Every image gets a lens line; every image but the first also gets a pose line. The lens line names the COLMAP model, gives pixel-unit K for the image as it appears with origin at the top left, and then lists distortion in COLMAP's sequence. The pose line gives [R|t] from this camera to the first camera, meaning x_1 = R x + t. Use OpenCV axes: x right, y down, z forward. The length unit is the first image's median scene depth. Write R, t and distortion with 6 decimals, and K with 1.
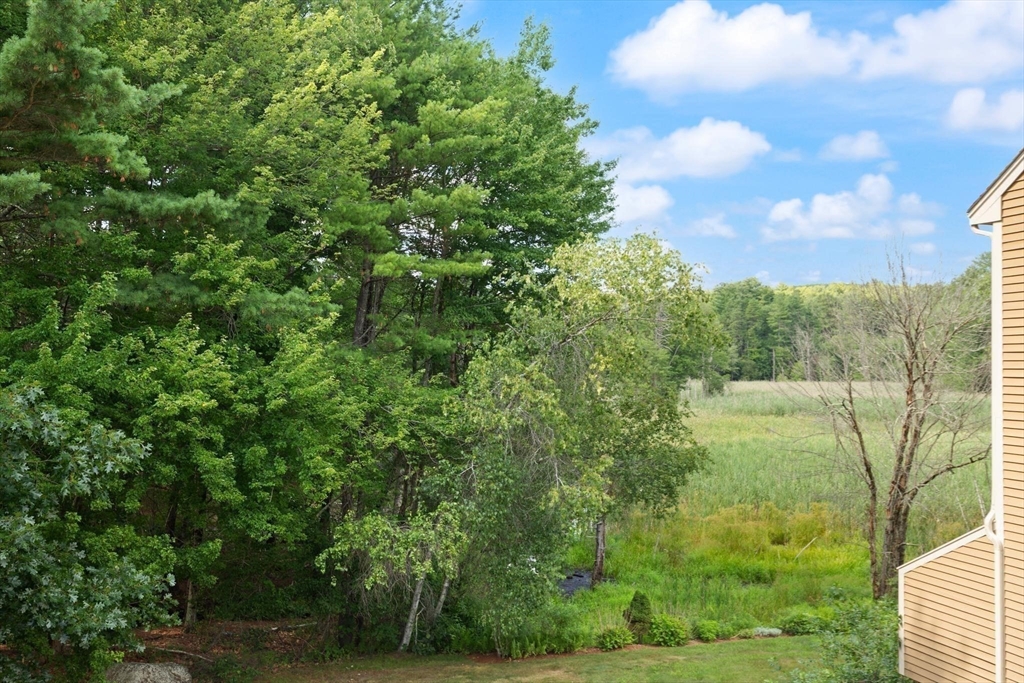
lens RADIAL K [[982.5, 0, 516.2], [0, 982.5, 342.5], [0, 0, 1]] dist [0.016509, 0.000000]
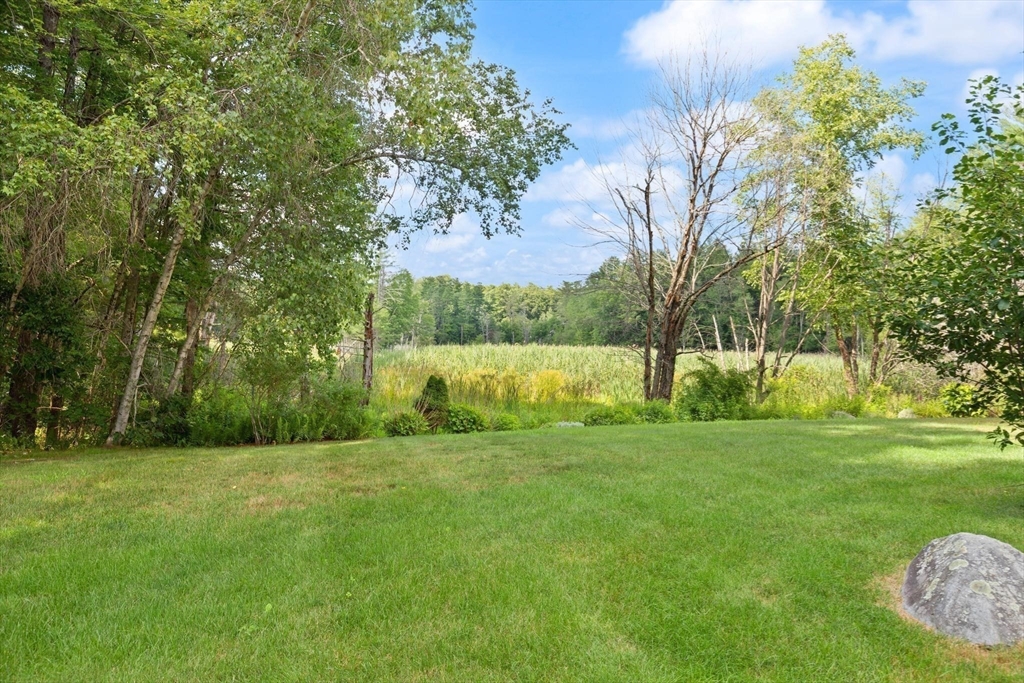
lens RADIAL K [[740.5, 0, 512.7], [0, 740.5, 346.8], [0, 0, 1]] dist [0.002436, -0.001779]
pose [[0.944584, 0.027026, 0.327155, -0.020312], [-0.035109, 0.999206, 0.018827, 0.224922], [-0.326387, -0.029270, 0.944783, 0.401667]]
